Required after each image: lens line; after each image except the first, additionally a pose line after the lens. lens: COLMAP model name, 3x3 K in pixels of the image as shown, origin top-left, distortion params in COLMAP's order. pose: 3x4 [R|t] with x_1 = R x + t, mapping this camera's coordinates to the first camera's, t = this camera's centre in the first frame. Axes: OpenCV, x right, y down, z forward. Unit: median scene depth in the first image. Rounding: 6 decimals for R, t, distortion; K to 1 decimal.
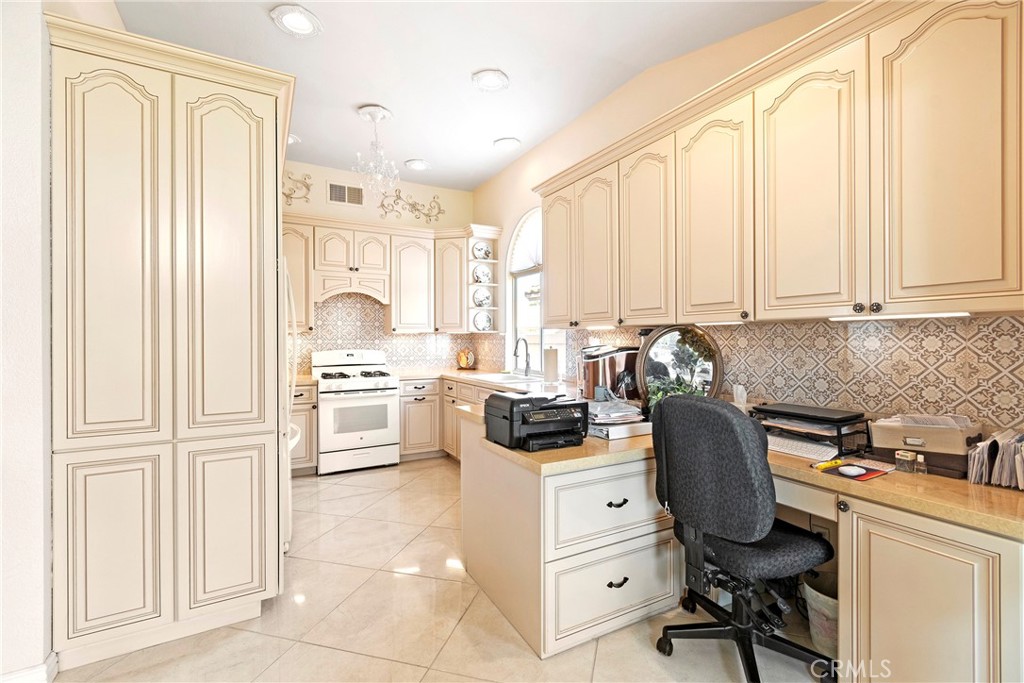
lens RADIAL K [[451.6, 0, 515.9], [0, 451.6, 339.0], [0, 0, 1]] dist [0.004797, -0.002789]
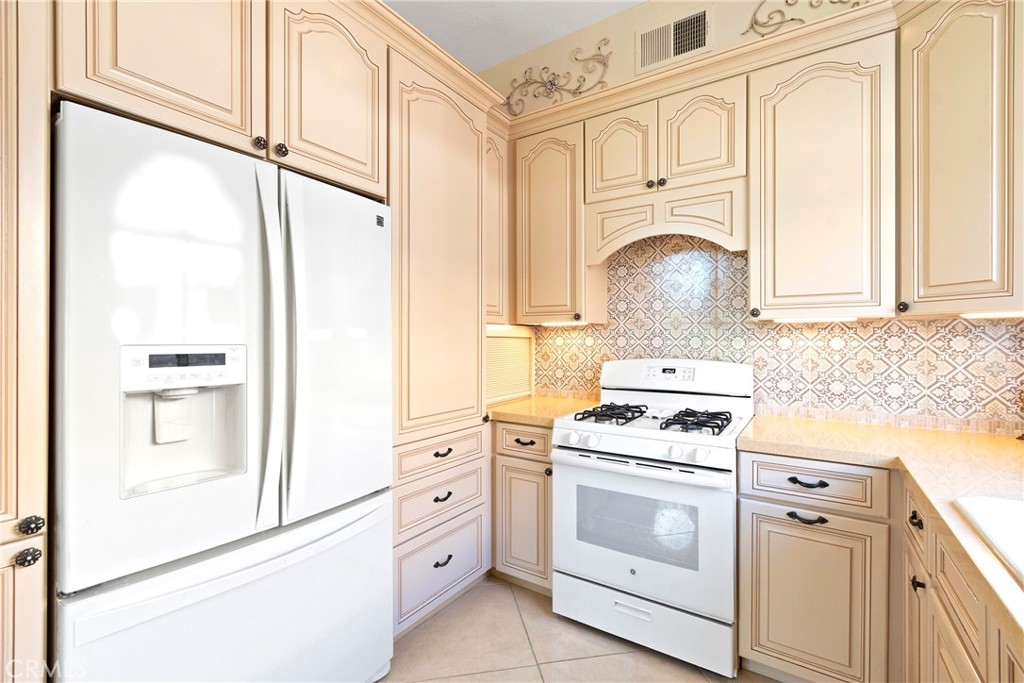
lens RADIAL K [[451.6, 0, 517.8], [0, 451.6, 341.2], [0, 0, 1]] dist [0.004797, -0.002789]
pose [[0.454246, 0.006394, -0.890853, -0.014649], [-0.004199, 0.999979, 0.005036, 0.003000], [0.890866, 0.001453, 0.454263, 0.652673]]
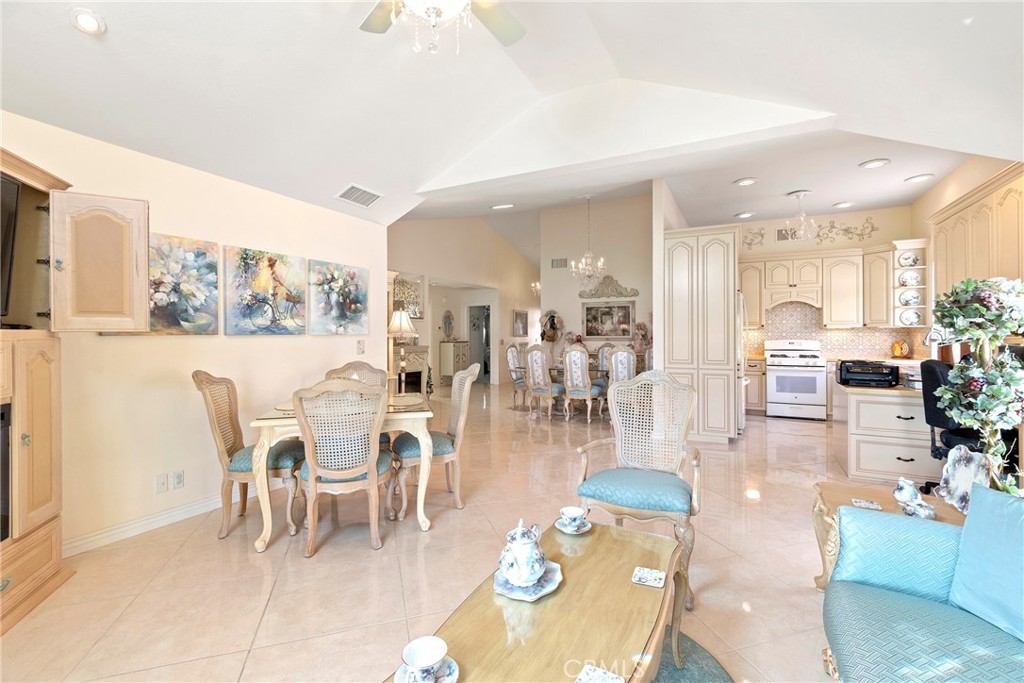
lens RADIAL K [[451.6, 0, 512.6], [0, 451.6, 335.5], [0, 0, 1]] dist [0.004797, -0.002789]
pose [[0.553385, 0.003568, -0.832918, 0.365622], [0.000727, 0.999988, 0.004767, 0.002246], [0.832925, -0.003243, 0.553376, -0.585885]]
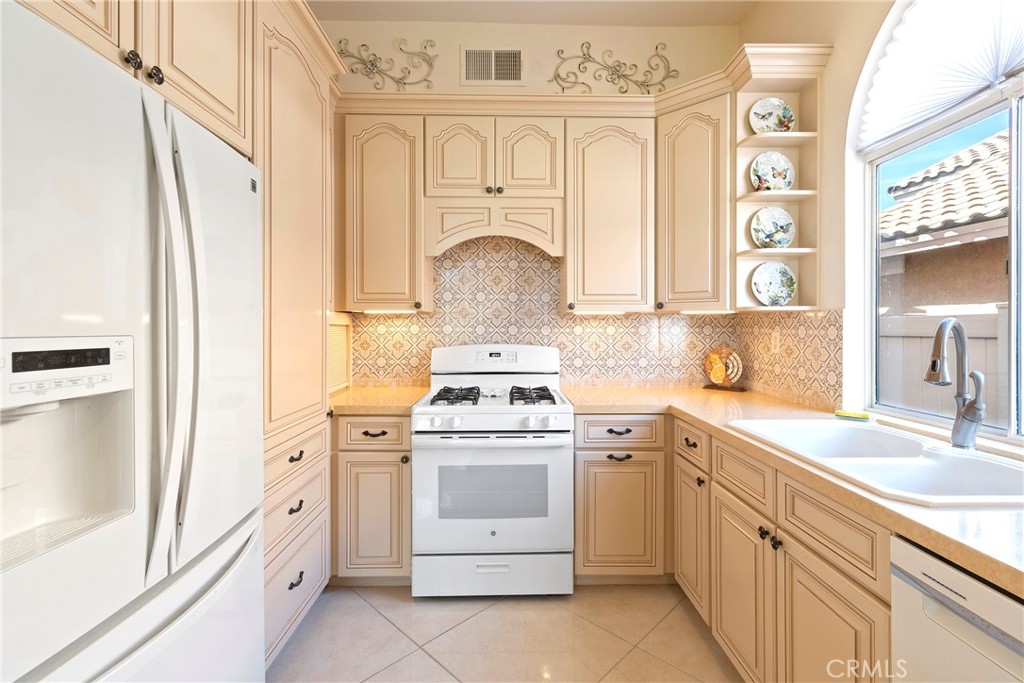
lens RADIAL K [[451.6, 0, 517.2], [0, 451.6, 327.4], [0, 0, 1]] dist [0.004797, -0.002789]
pose [[0.879057, 0.003260, -0.476705, -0.085495], [-0.003810, 0.999993, -0.000187, 0.002951], [0.476701, 0.001981, 0.879063, 0.543378]]
